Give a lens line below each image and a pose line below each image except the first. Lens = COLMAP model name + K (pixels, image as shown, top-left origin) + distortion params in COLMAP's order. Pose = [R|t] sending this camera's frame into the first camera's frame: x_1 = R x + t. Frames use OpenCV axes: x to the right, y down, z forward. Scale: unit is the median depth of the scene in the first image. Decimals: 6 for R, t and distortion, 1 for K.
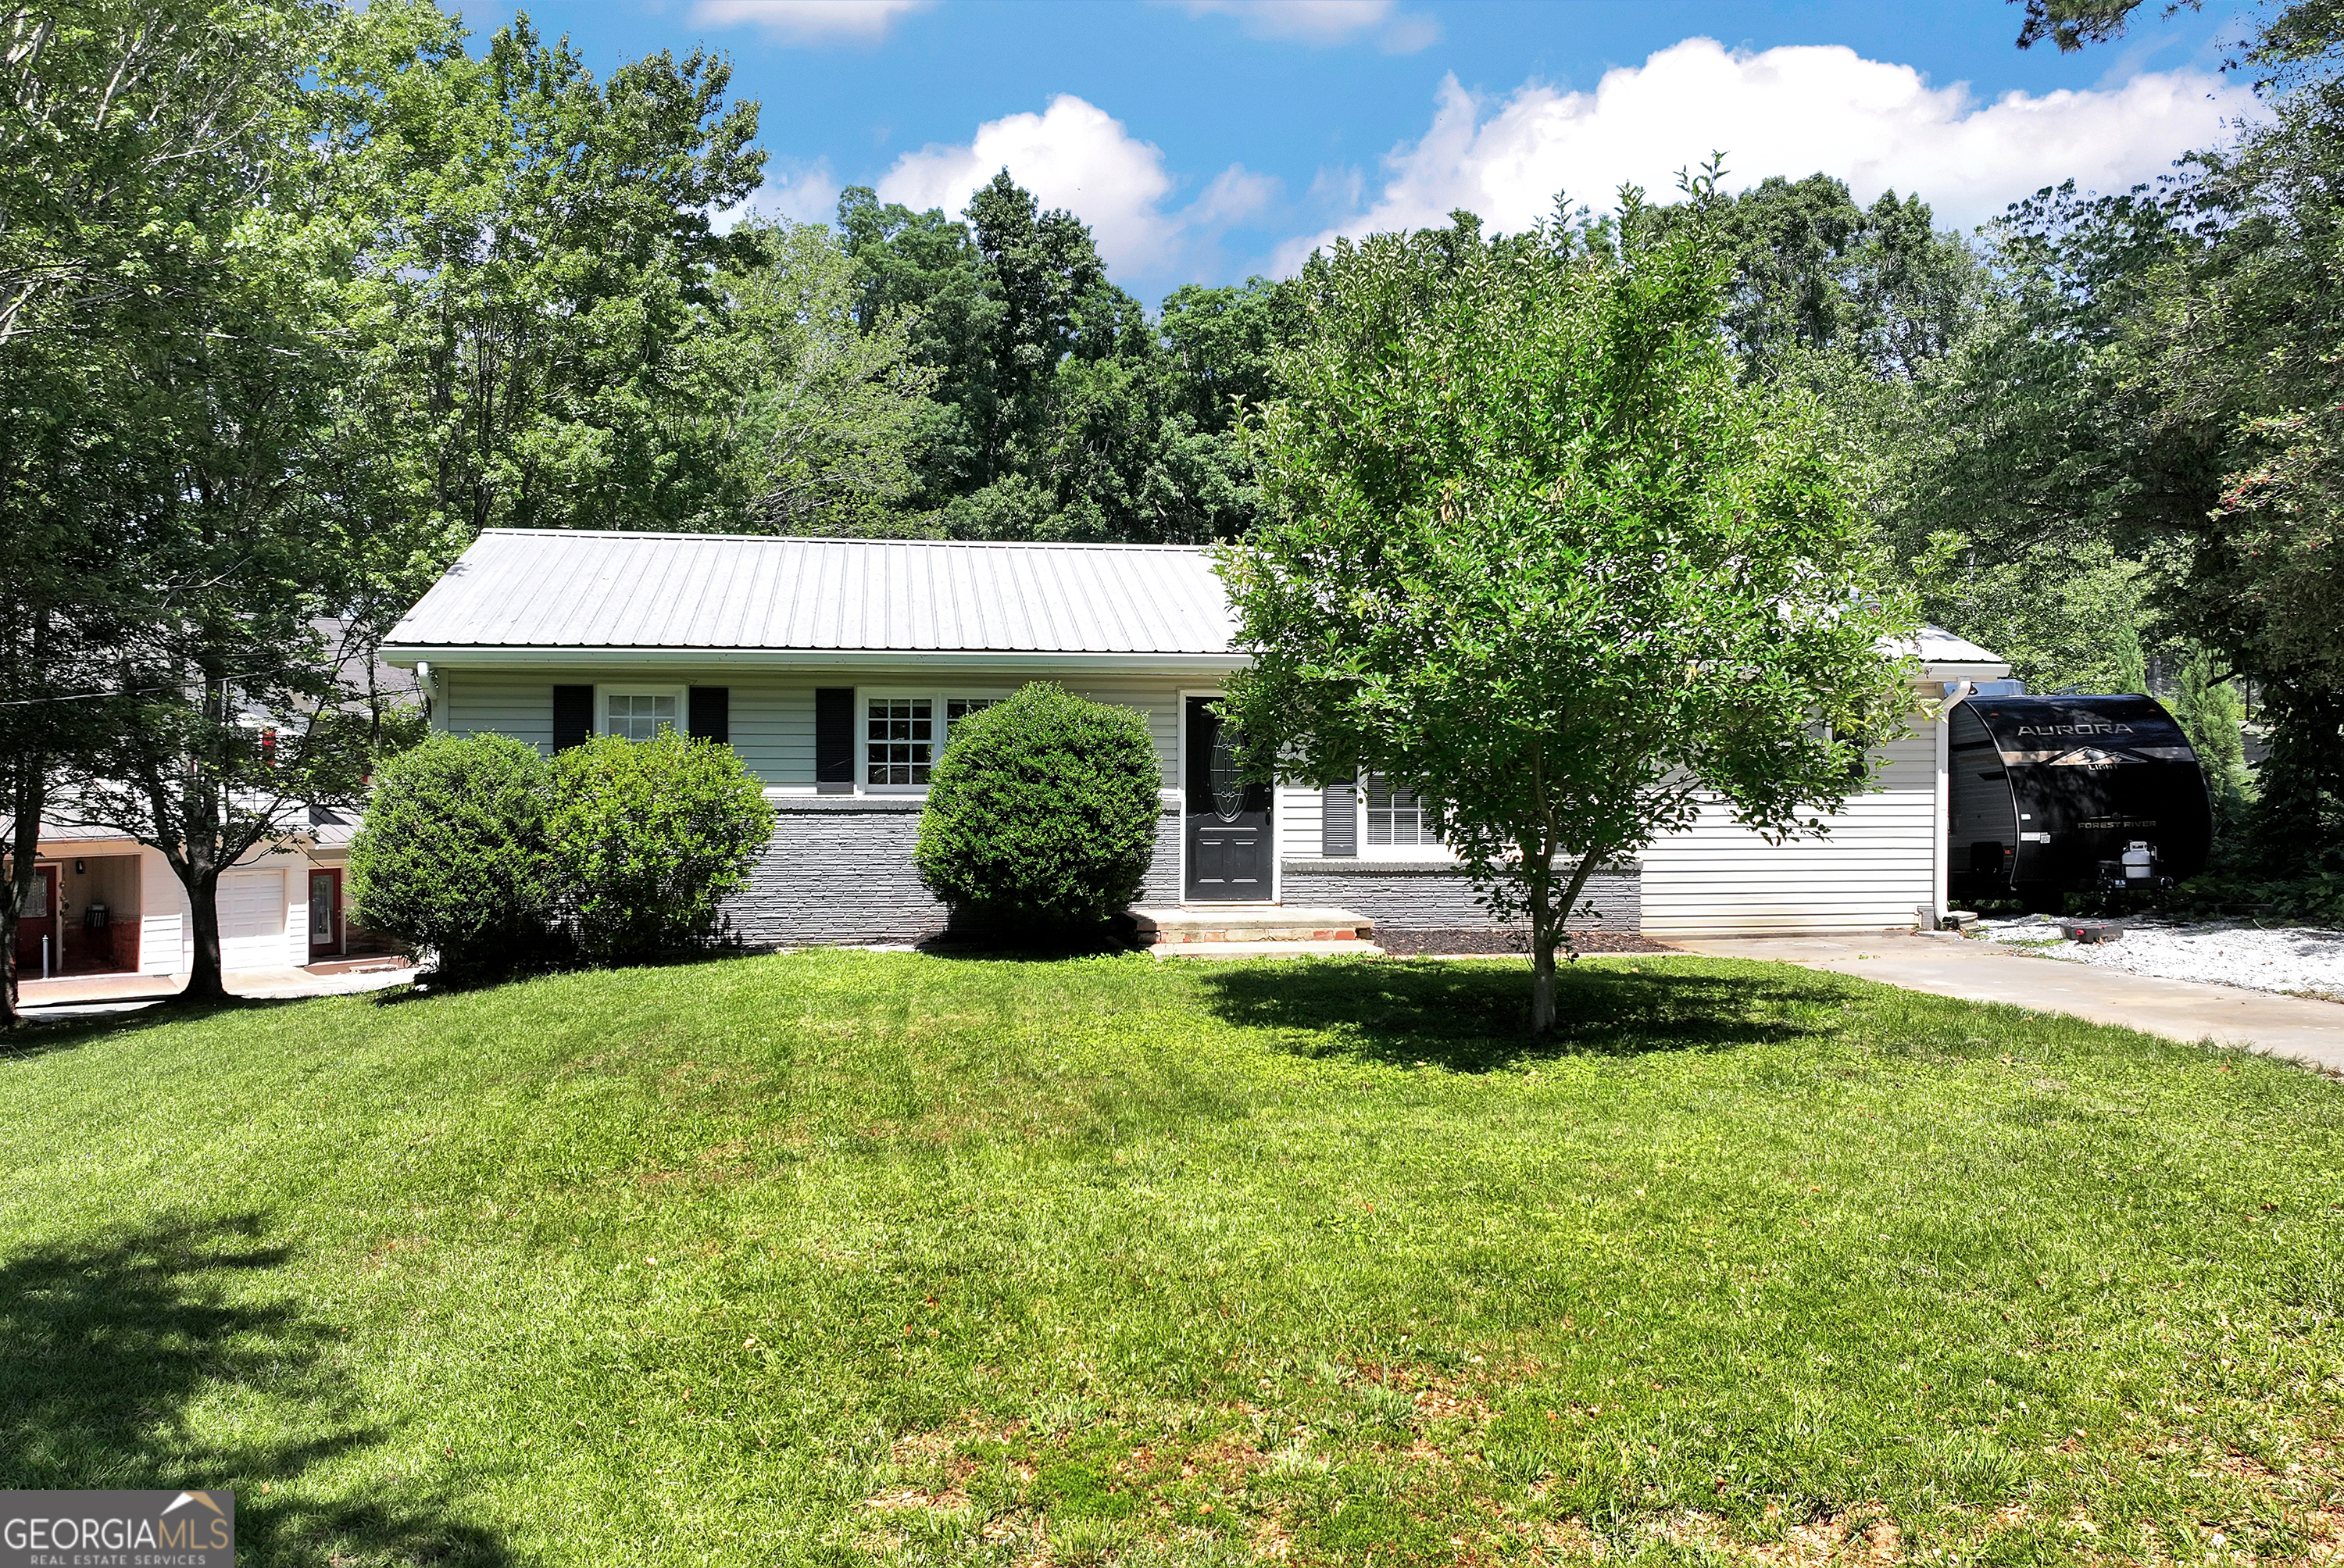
lens RADIAL K [[1974.6, 0, 1135.5], [0, 1974.6, 763.1], [0, 0, 1]] dist [0.015923, -0.033136]
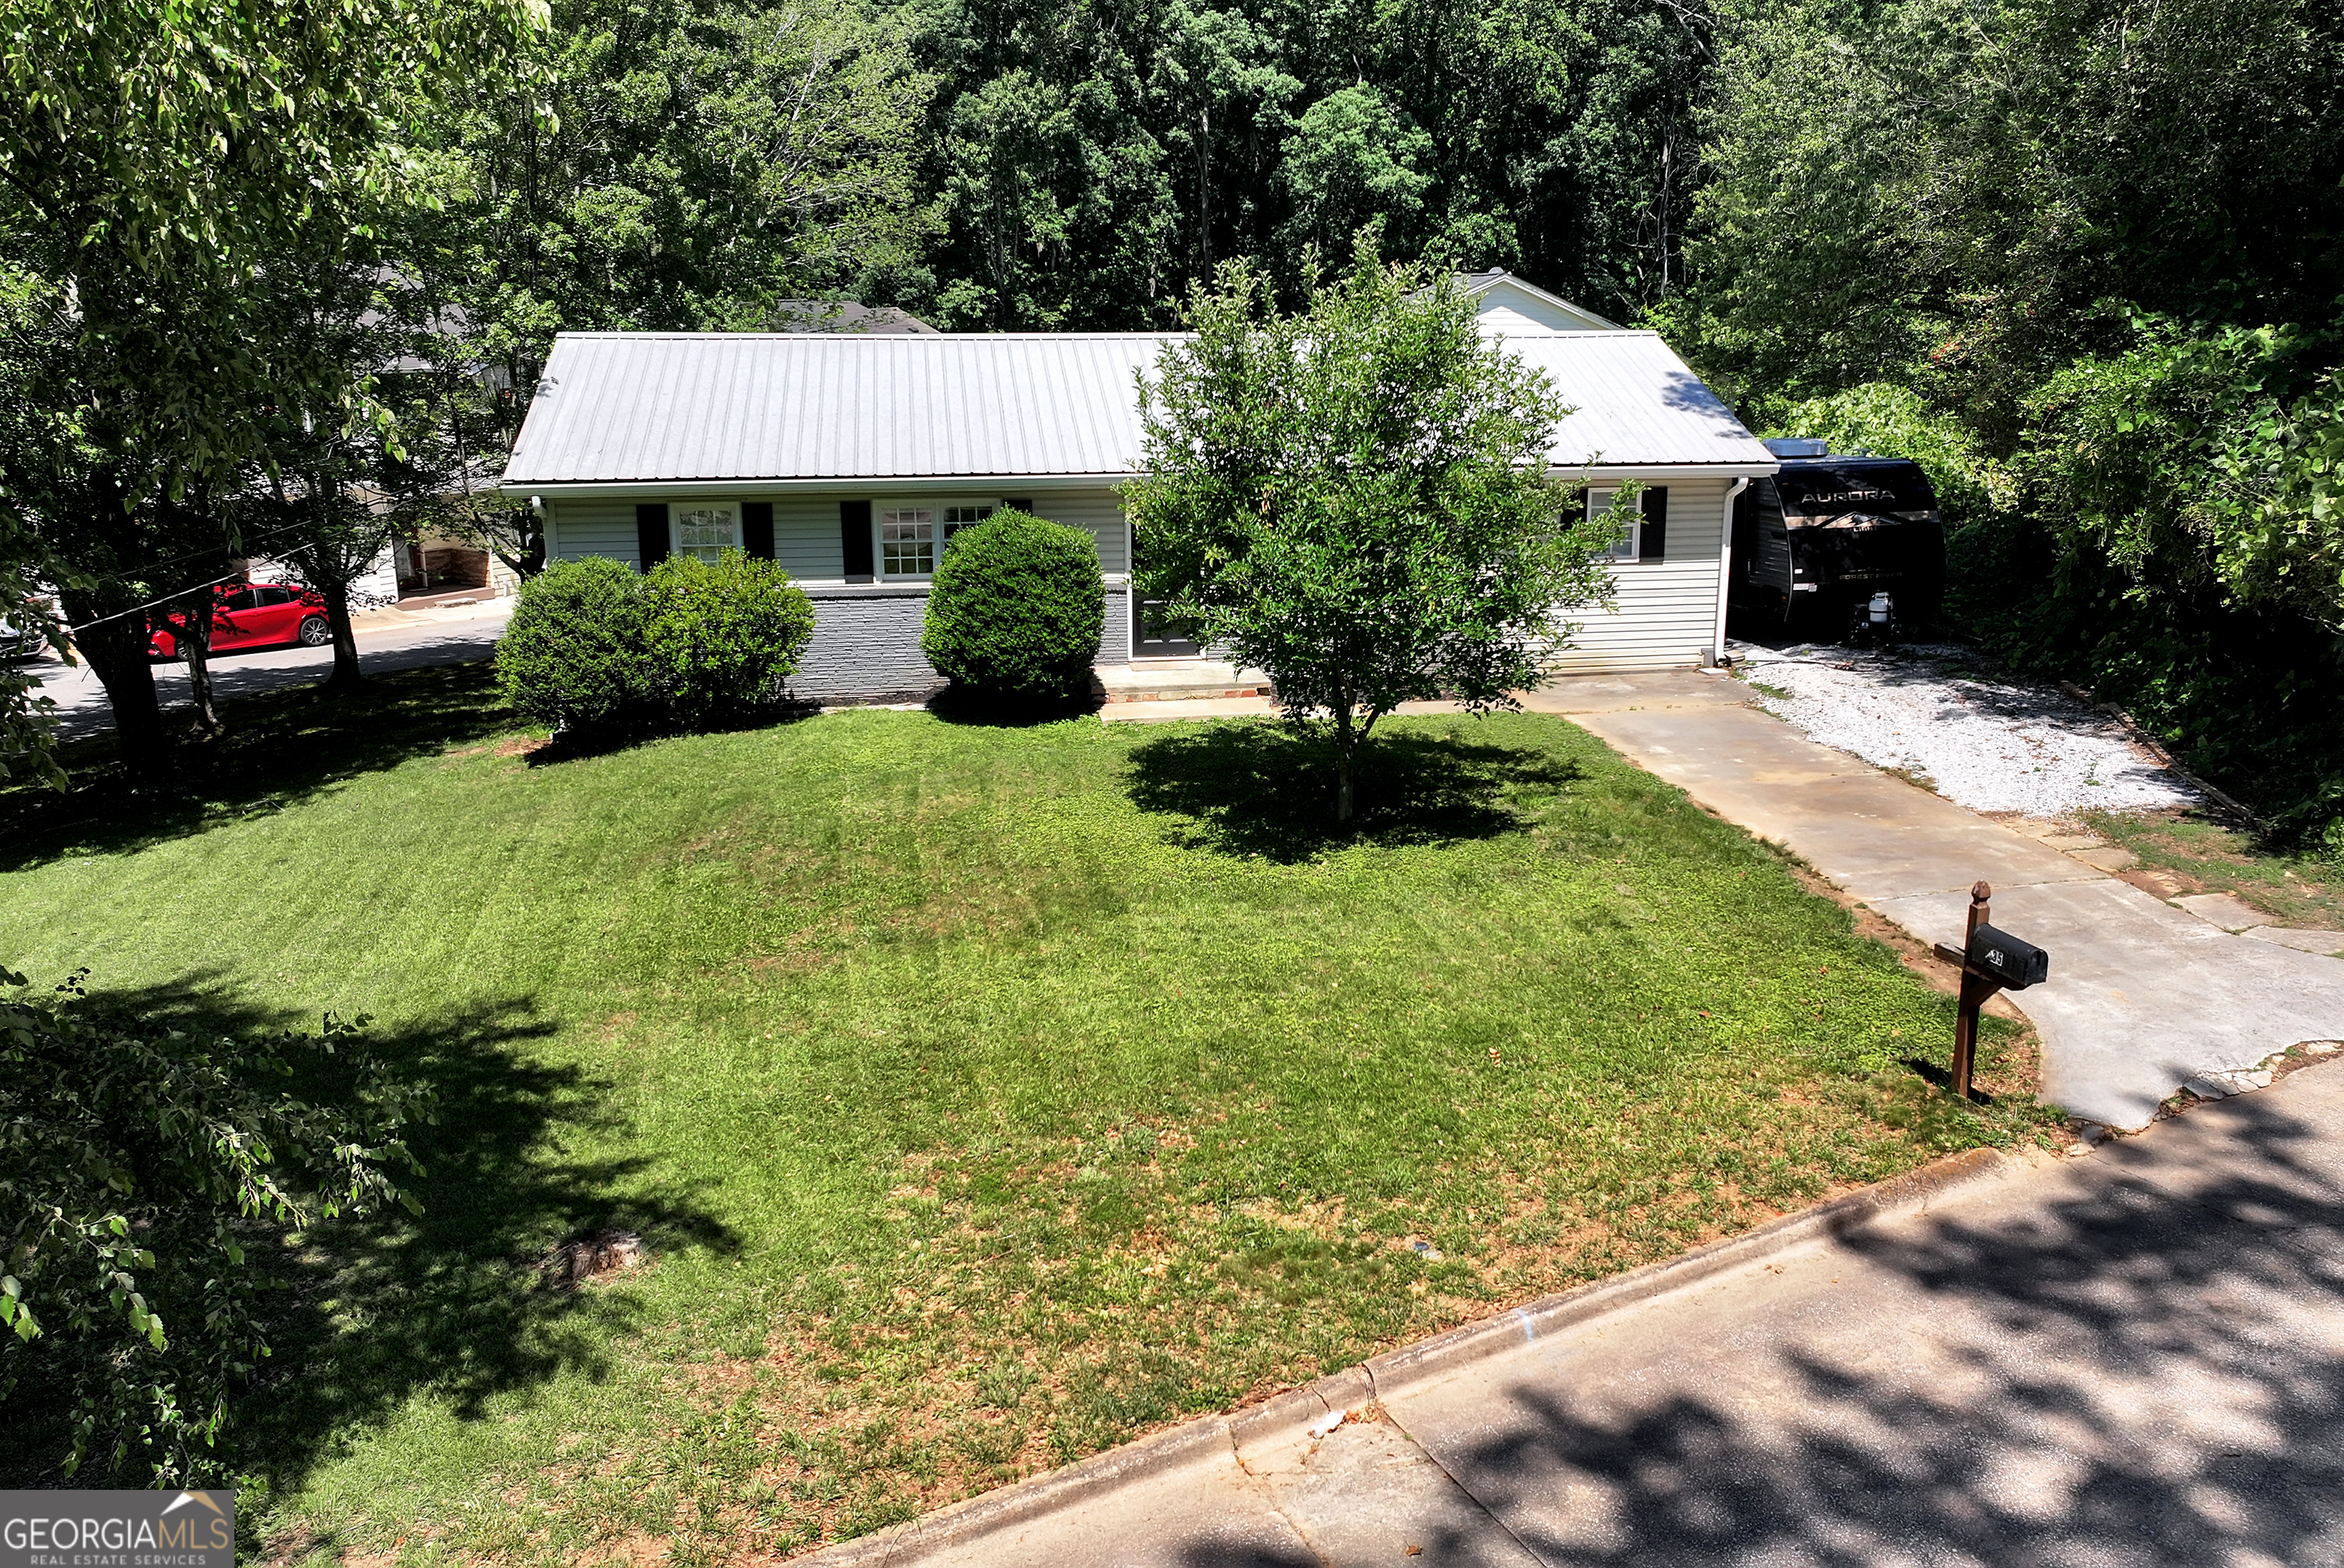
lens RADIAL K [[1974.6, 0, 1177.7], [0, 1974.6, 781.1], [0, 0, 1]] dist [0.015923, -0.033136]
pose [[0.999934, -0.011264, 0.002161, 0.059185], [0.010395, 0.969639, 0.244321, -0.194917], [-0.004848, -0.244283, 0.969692, -0.325147]]
